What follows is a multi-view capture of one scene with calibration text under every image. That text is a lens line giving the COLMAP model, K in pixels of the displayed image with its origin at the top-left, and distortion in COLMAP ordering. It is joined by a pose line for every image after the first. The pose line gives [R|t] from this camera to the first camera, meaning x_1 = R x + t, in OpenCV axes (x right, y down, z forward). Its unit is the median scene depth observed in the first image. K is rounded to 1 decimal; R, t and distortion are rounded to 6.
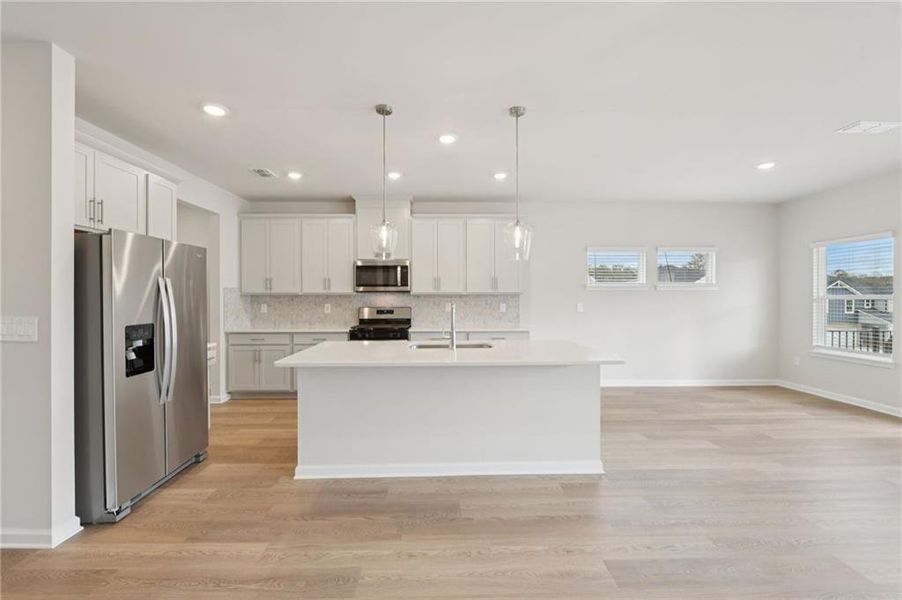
lens RADIAL K [[369.3, 0, 443.0], [0, 369.3, 298.0], [0, 0, 1]] dist [-0.006112, -0.001026]
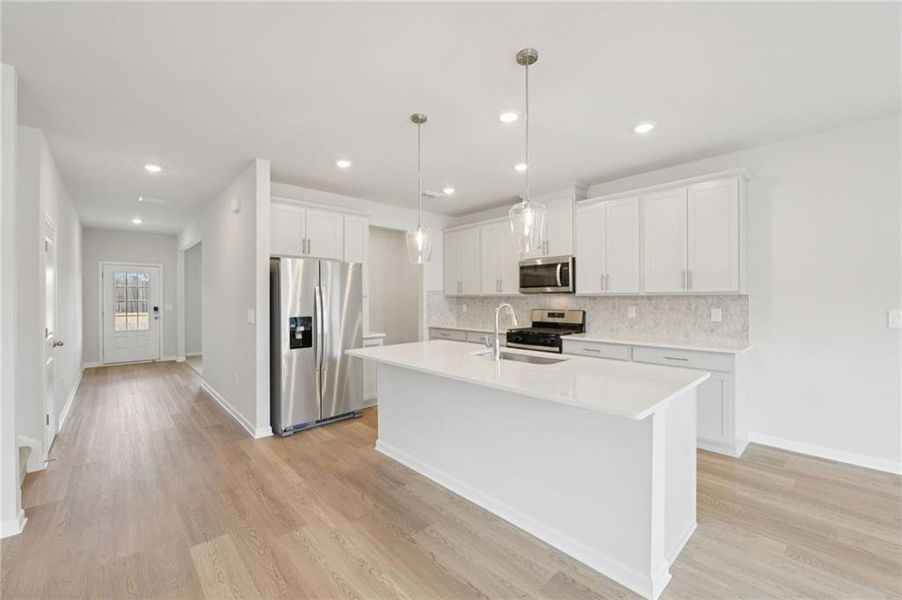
lens RADIAL K [[369.3, 0, 439.3], [0, 369.3, 298.1], [0, 0, 1]] dist [-0.006112, -0.001026]
pose [[0.654538, -0.000047, -0.756029, 0.363472], [-0.000493, 1.000000, -0.000490, -0.003617], [0.756029, 0.000694, 0.654538, 0.200135]]
